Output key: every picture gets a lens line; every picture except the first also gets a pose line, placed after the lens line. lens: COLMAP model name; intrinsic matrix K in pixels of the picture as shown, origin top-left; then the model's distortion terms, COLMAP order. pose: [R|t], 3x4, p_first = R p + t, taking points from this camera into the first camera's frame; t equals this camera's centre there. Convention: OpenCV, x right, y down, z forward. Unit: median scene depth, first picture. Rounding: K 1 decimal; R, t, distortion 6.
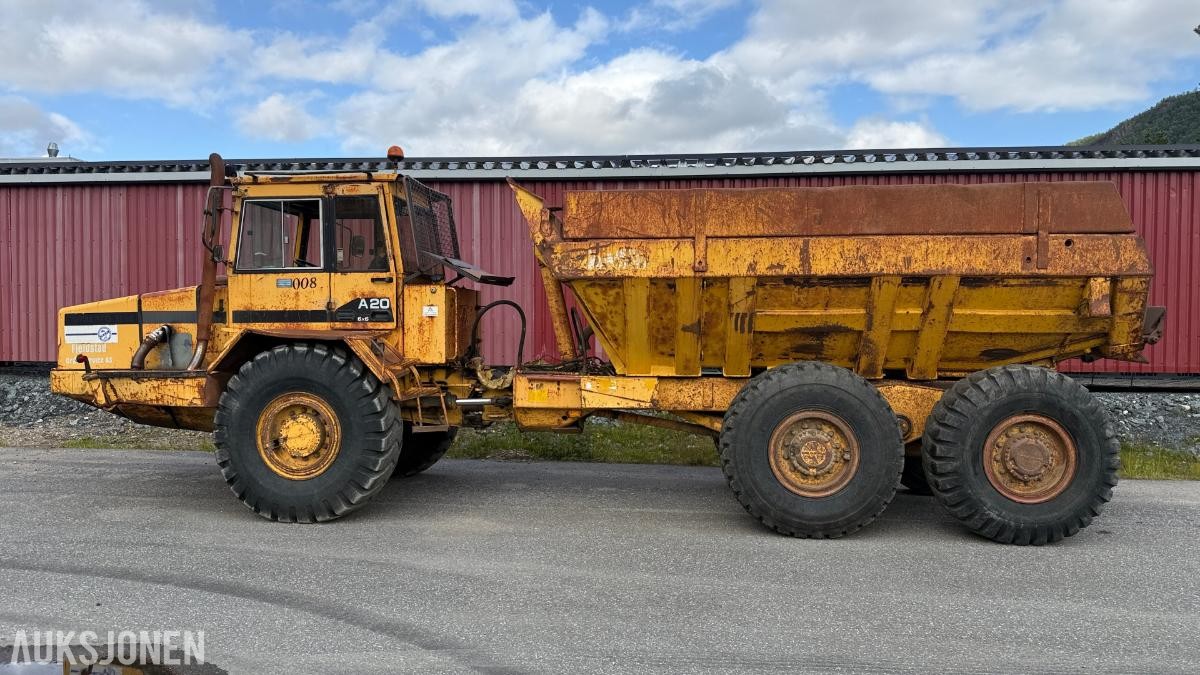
lens RADIAL K [[856.6, 0, 623.9], [0, 856.6, 338.7], [0, 0, 1]] dist [0.046616, -0.053702]
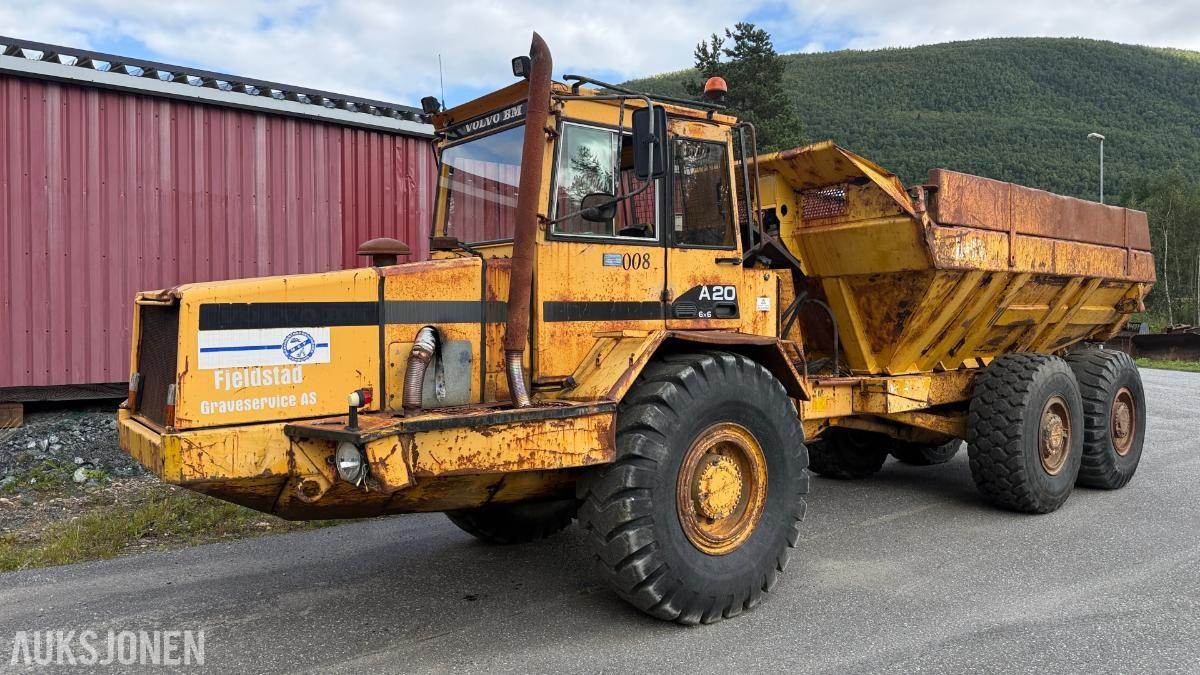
lens RADIAL K [[856.6, 0, 597.6], [0, 856.6, 329.3], [0, 0, 1]] dist [0.046616, -0.053702]
pose [[0.703499, -0.015156, 0.710535, -0.870936], [0.012819, 0.999881, 0.008636, -0.017958], [-0.710581, 0.003033, 0.703609, 0.561875]]
